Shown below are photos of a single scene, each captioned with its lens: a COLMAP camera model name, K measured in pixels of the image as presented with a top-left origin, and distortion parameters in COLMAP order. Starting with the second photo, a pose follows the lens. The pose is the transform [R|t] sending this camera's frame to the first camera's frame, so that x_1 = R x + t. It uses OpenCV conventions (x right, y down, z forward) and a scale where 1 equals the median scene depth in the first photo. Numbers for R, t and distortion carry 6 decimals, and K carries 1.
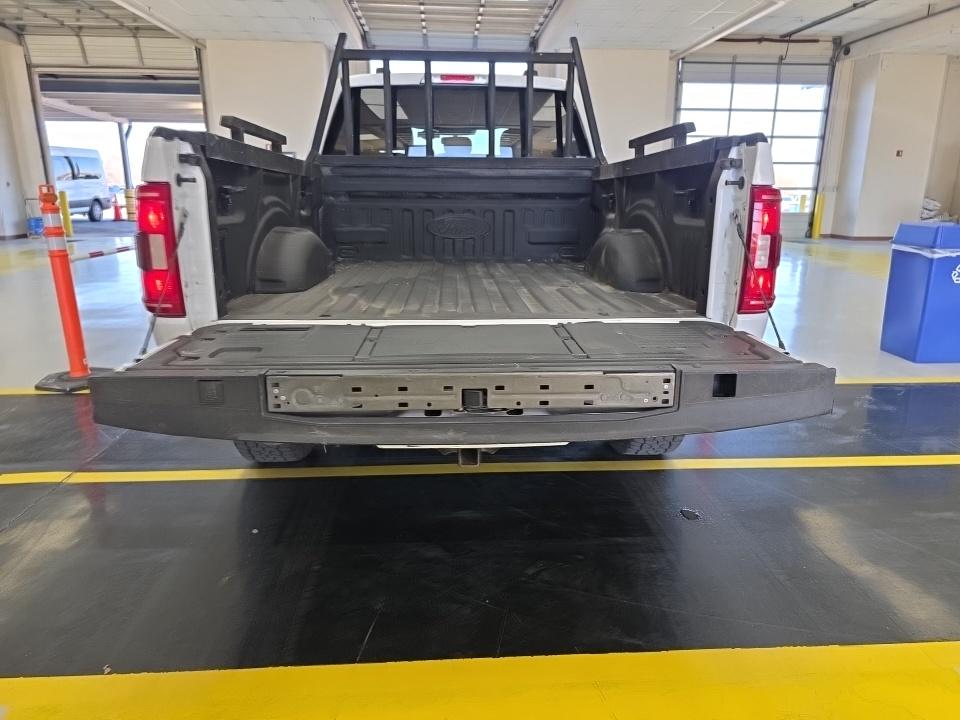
lens RADIAL K [[653.0, 0, 485.6], [0, 653.0, 359.5], [0, 0, 1]] dist [0.025248, -0.017141]
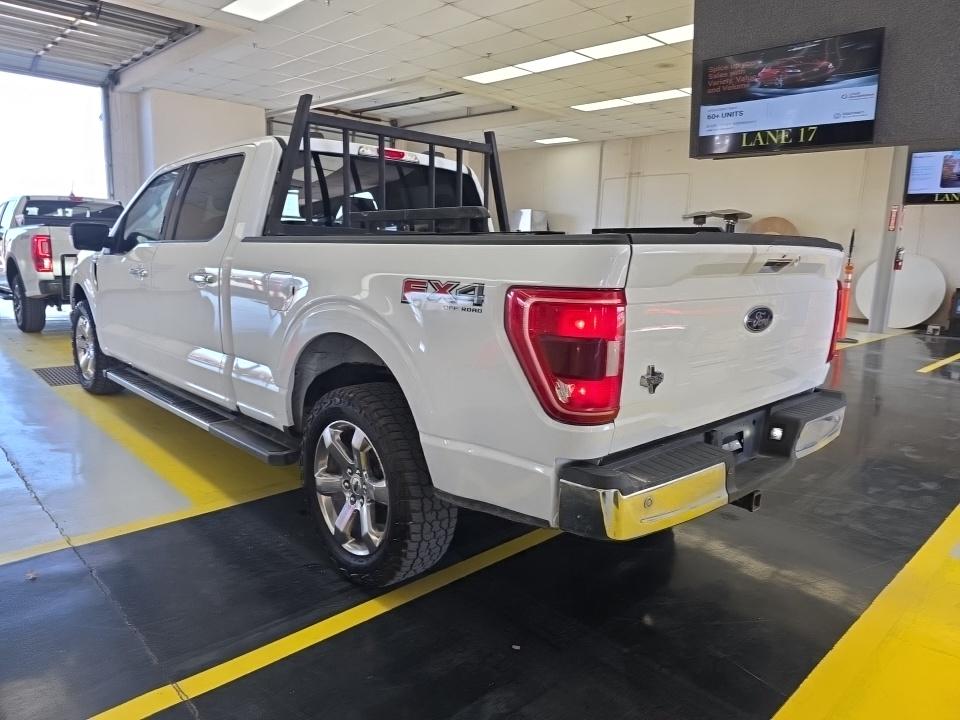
lens RADIAL K [[653.0, 0, 469.2], [0, 653.0, 361.3], [0, 0, 1]] dist [0.025248, -0.017141]
pose [[0.766354, -0.093407, 0.635591, -0.464938], [0.134178, 0.990825, -0.016171, -0.063189], [-0.628249, 0.097675, 0.771856, 0.143188]]
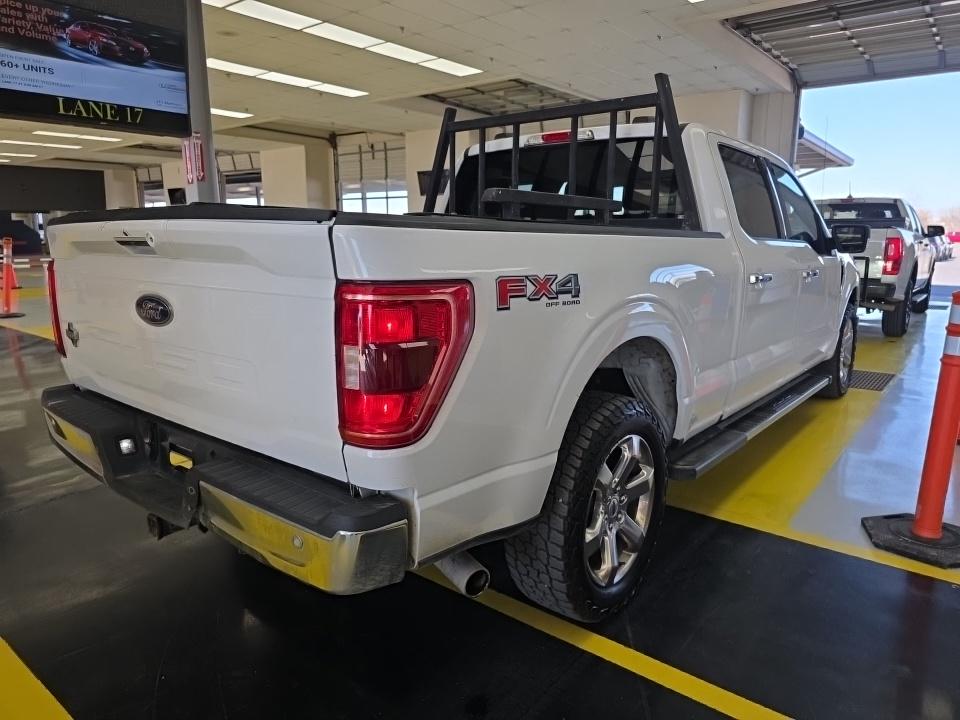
lens RADIAL K [[653.0, 0, 475.9], [0, 653.0, 360.9], [0, 0, 1]] dist [0.025248, -0.017141]
pose [[0.729687, 0.126451, -0.671987, 0.412276], [-0.169289, 0.985565, 0.001632, -0.077126], [0.662493, 0.112569, 0.740561, 0.212495]]
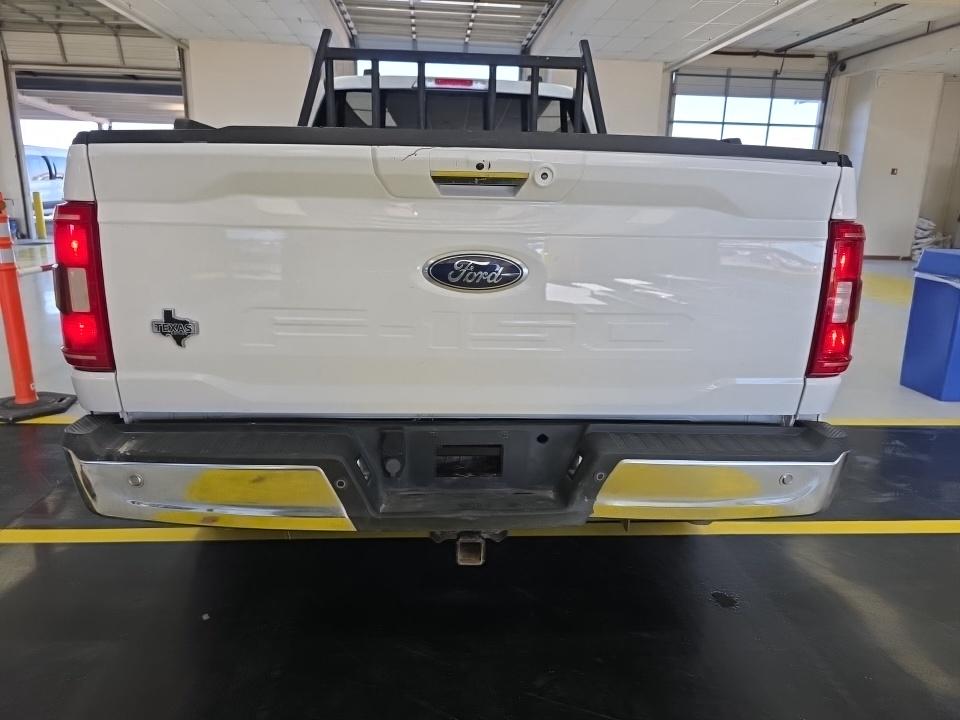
lens RADIAL K [[653.0, 0, 472.7], [0, 653.0, 358.1], [0, 0, 1]] dist [0.025248, -0.017141]
pose [[0.999776, 0.019373, 0.008513, -0.013089], [-0.019263, 0.999732, -0.012844, -0.030125], [-0.008759, 0.012677, 0.999881, 0.078939]]
